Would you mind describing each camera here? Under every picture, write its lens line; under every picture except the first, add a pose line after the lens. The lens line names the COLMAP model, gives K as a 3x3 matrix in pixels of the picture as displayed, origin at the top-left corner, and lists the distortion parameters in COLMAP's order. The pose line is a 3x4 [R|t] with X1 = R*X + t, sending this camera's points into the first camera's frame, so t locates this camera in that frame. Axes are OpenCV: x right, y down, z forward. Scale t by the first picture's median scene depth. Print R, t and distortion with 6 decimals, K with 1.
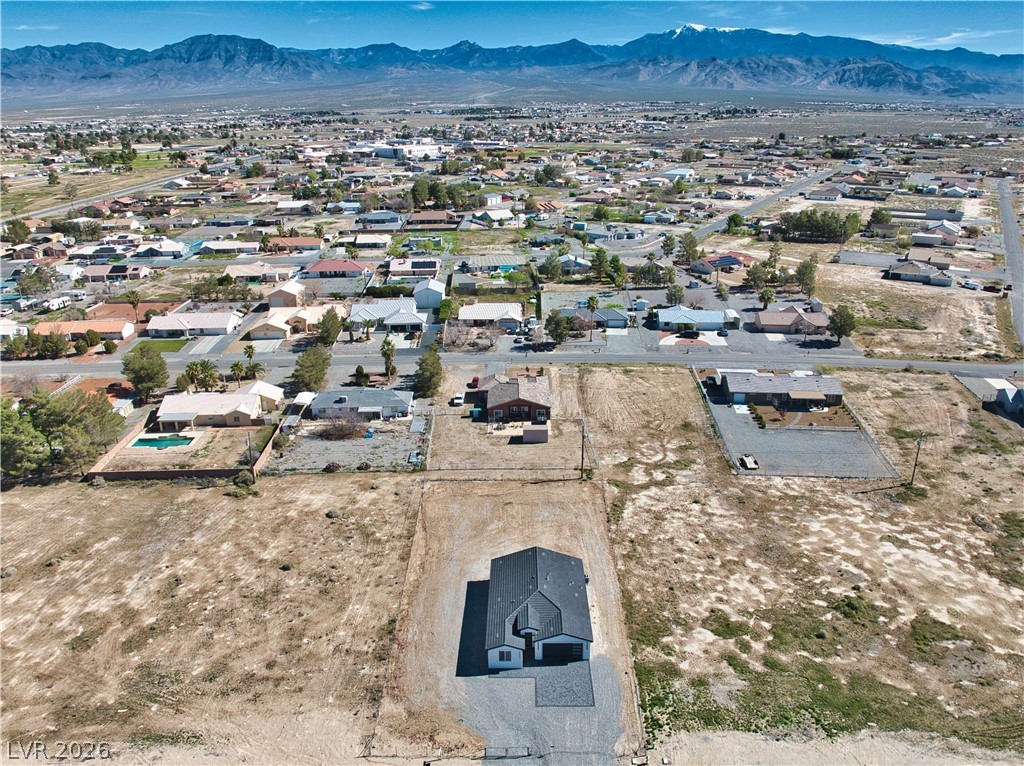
lens RADIAL K [[752.7, 0, 511.5], [0, 752.7, 382.3], [0, 0, 1]] dist [-0.046033, 0.003398]
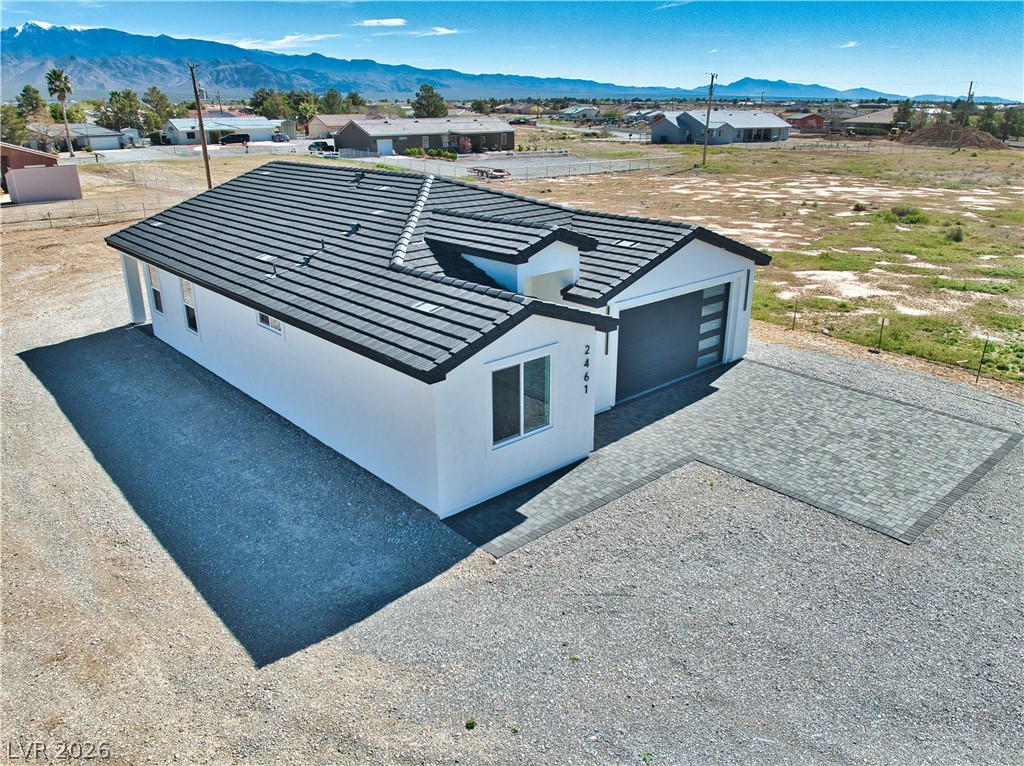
lens RADIAL K [[752.7, 0, 518.4], [0, 752.7, 400.7], [0, 0, 1]] dist [-0.046033, 0.003398]
pose [[0.733353, -0.242950, 0.634955, -0.110248], [0.227518, 0.967818, 0.107536, 0.347791], [-0.640647, 0.065602, 0.765028, 0.875575]]
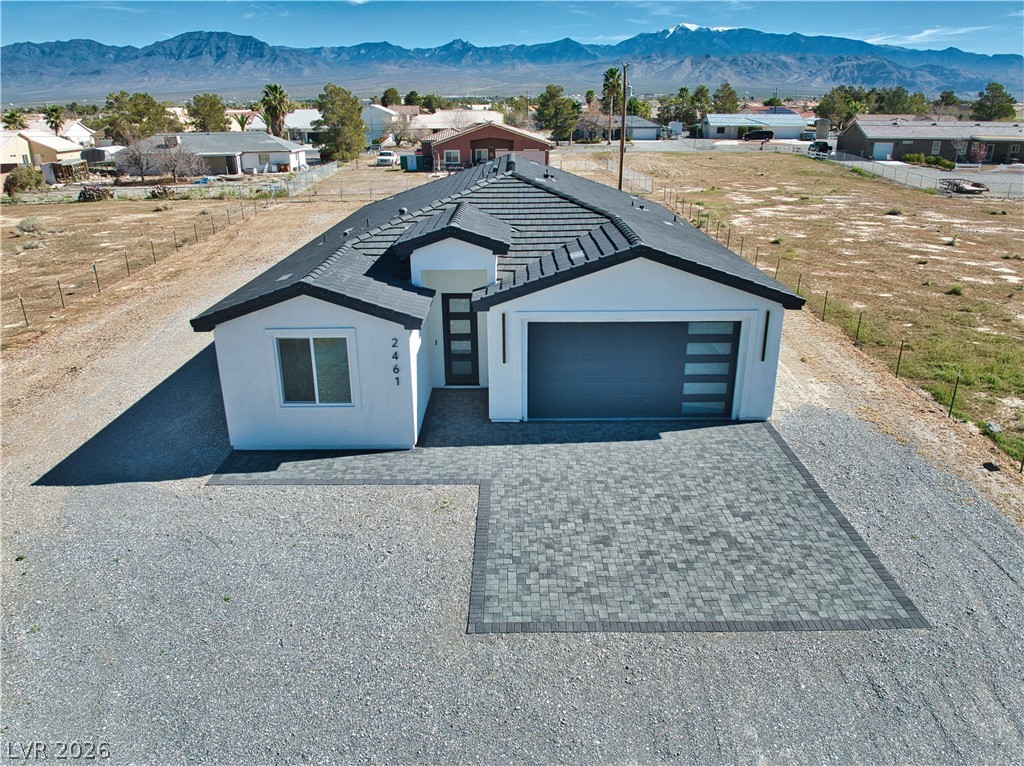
lens RADIAL K [[752.7, 0, 511.0], [0, 752.7, 399.9], [0, 0, 1]] dist [-0.046033, 0.003398]
pose [[0.999964, -0.000875, 0.008443, 0.036454], [0.000639, 0.999611, 0.027896, 0.366745], [-0.008464, -0.027889, 0.999575, 0.819084]]
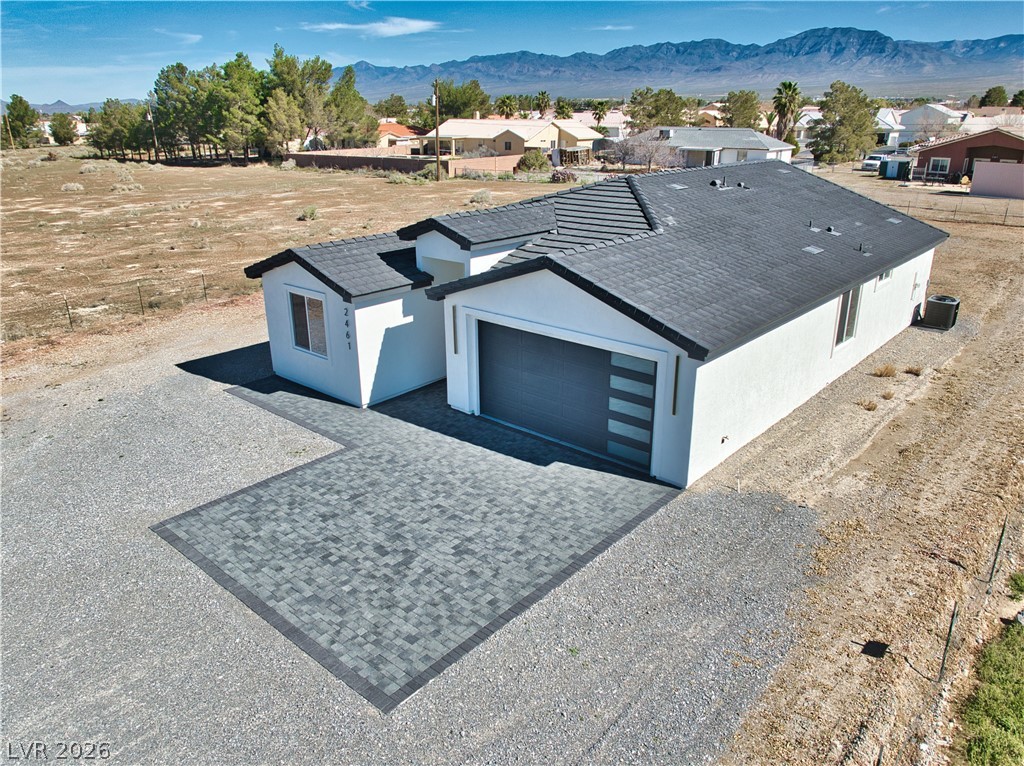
lens RADIAL K [[752.7, 0, 506.8], [0, 752.7, 390.5], [0, 0, 1]] dist [-0.046033, 0.003398]
pose [[0.751218, 0.234625, -0.616946, 0.173139], [-0.221035, 0.970145, 0.099806, 0.349086], [0.621945, 0.061391, 0.780651, 0.863980]]
